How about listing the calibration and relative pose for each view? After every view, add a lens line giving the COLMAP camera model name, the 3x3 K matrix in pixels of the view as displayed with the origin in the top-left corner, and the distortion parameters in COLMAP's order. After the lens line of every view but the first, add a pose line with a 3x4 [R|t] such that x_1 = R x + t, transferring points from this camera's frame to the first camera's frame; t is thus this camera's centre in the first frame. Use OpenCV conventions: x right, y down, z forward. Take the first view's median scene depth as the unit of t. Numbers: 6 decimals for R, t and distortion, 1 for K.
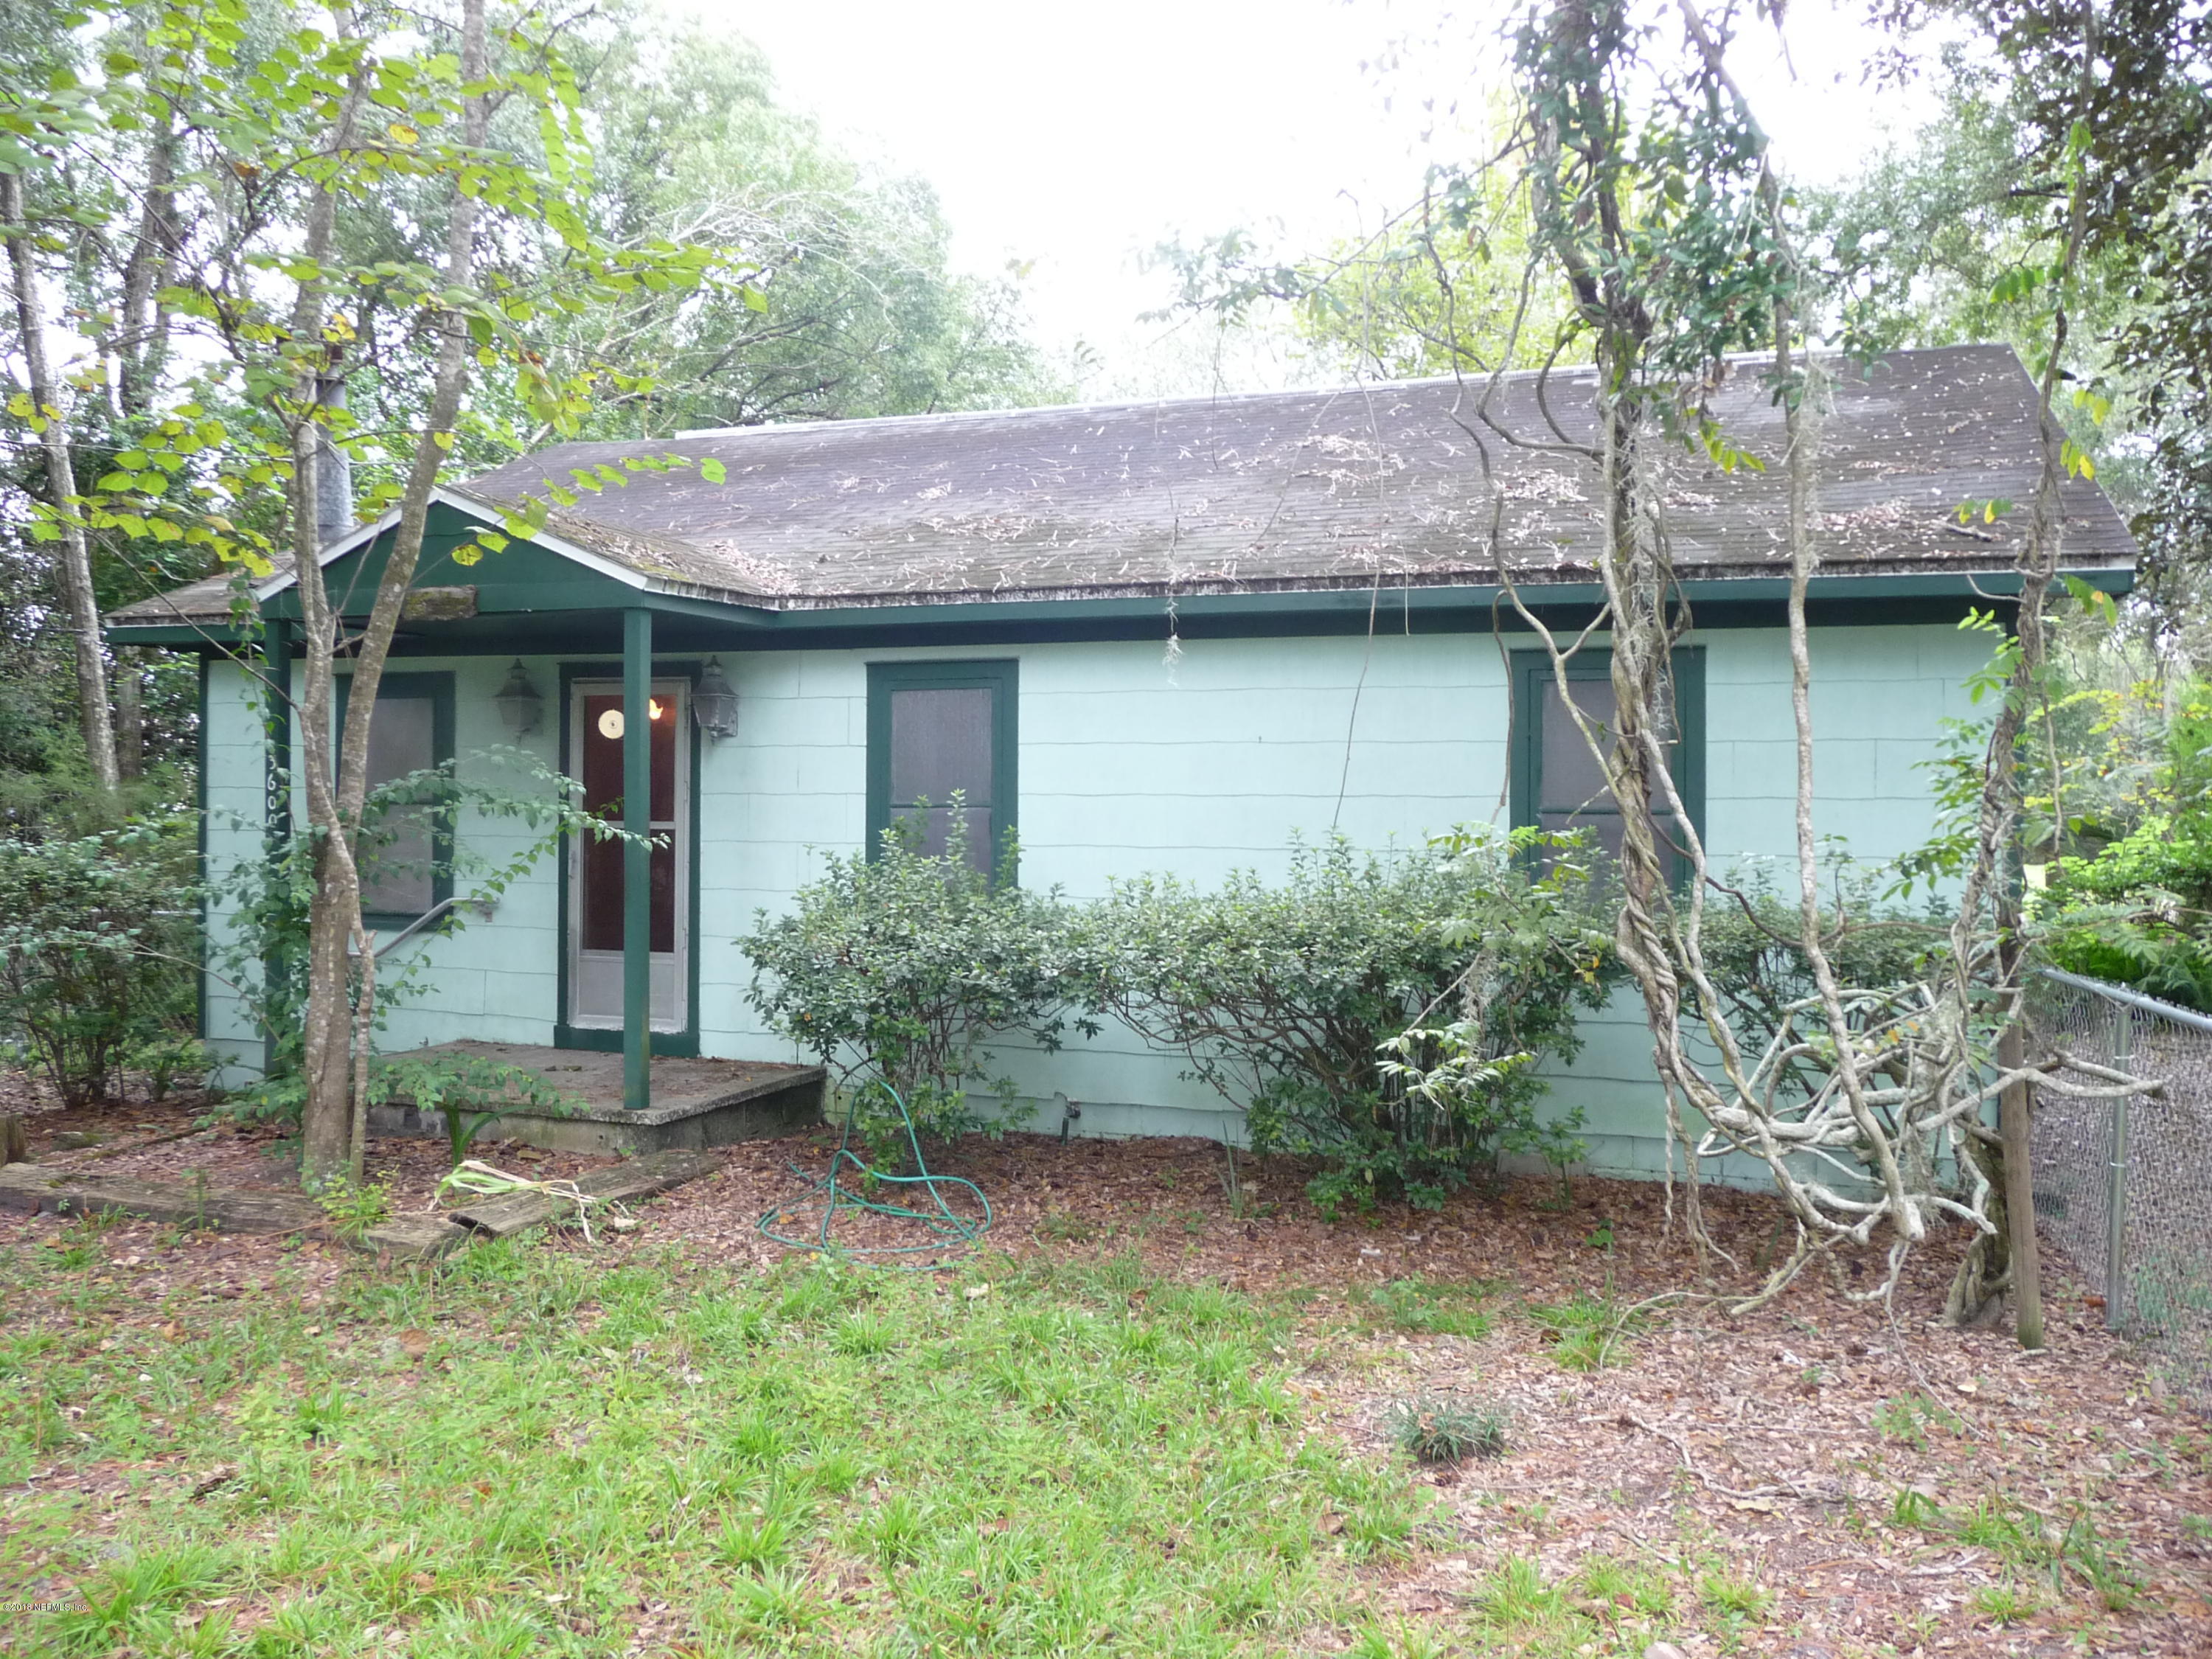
lens RADIAL K [[1815.9, 0, 1106.0], [0, 1815.9, 829.5], [0, 0, 1]] dist [-0.000155, 0.000326]
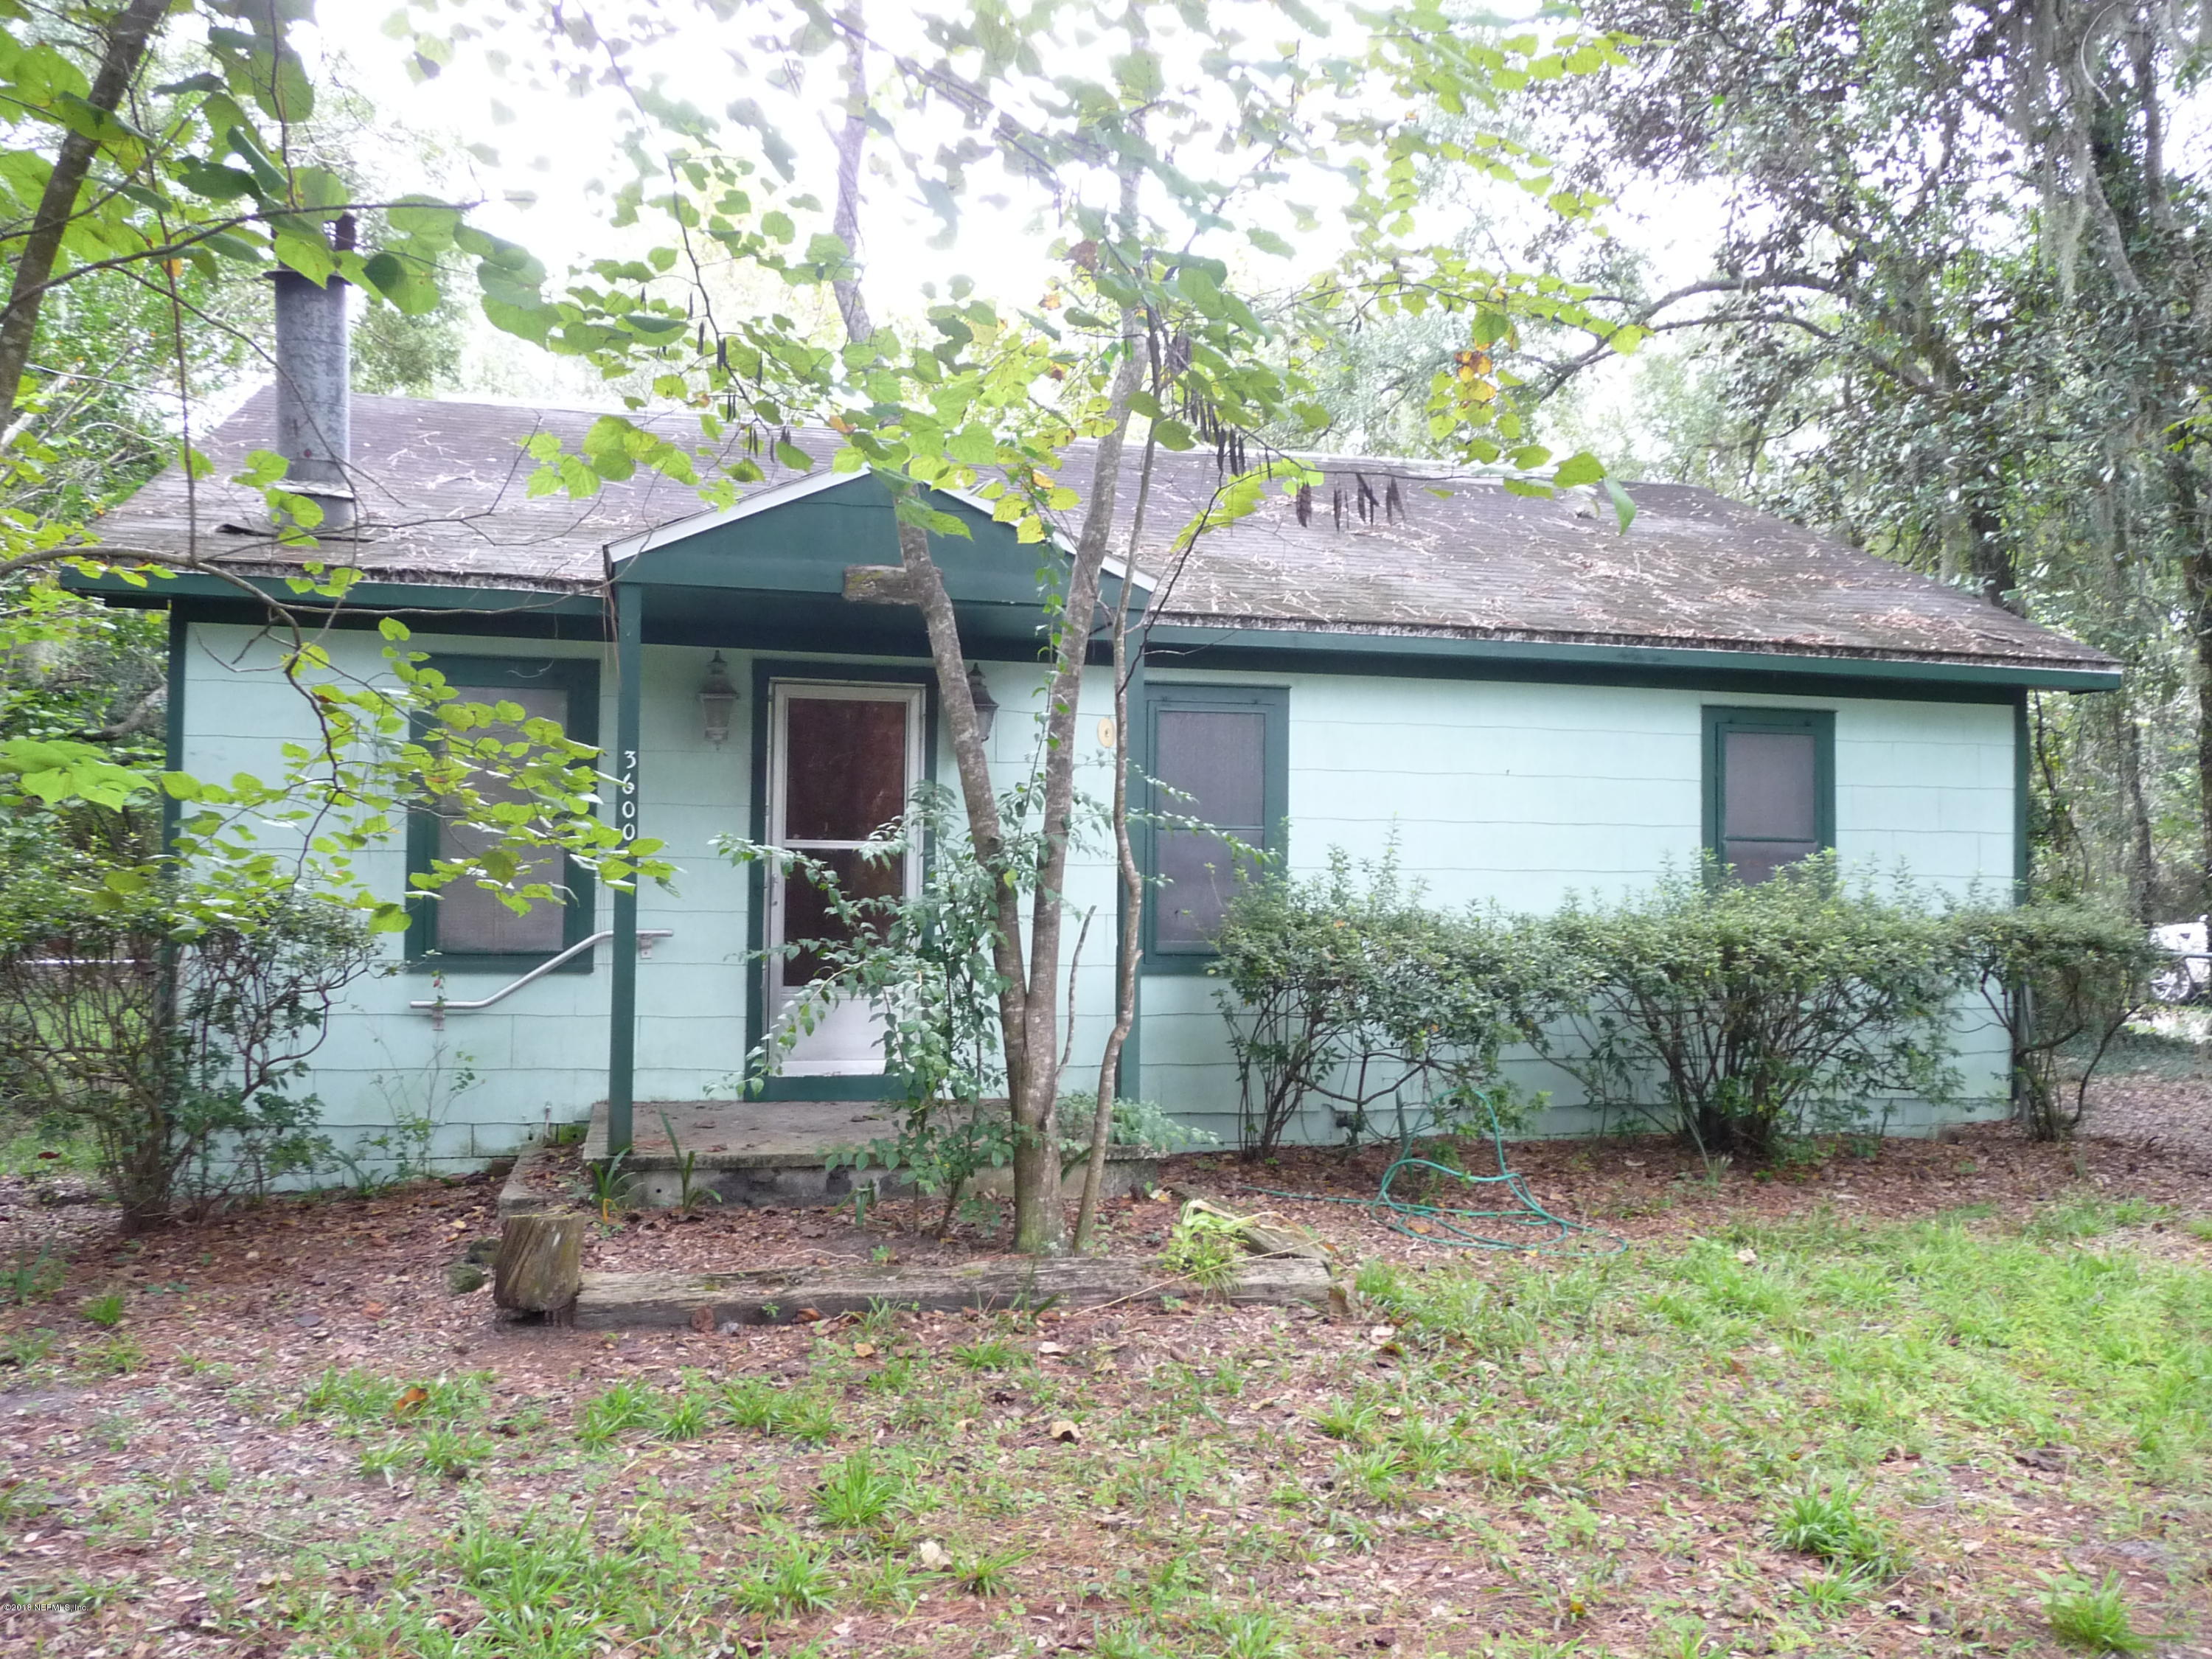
lens RADIAL K [[1794.0, 0, 1106.0], [0, 1794.0, 829.5], [0, 0, 1]] dist [0.004330, 0.001170]
pose [[0.837335, 0.009830, 0.546601, -0.719572], [-0.007294, 0.999950, -0.006810, -0.005585], [-0.546641, 0.001715, 0.837365, 0.216583]]
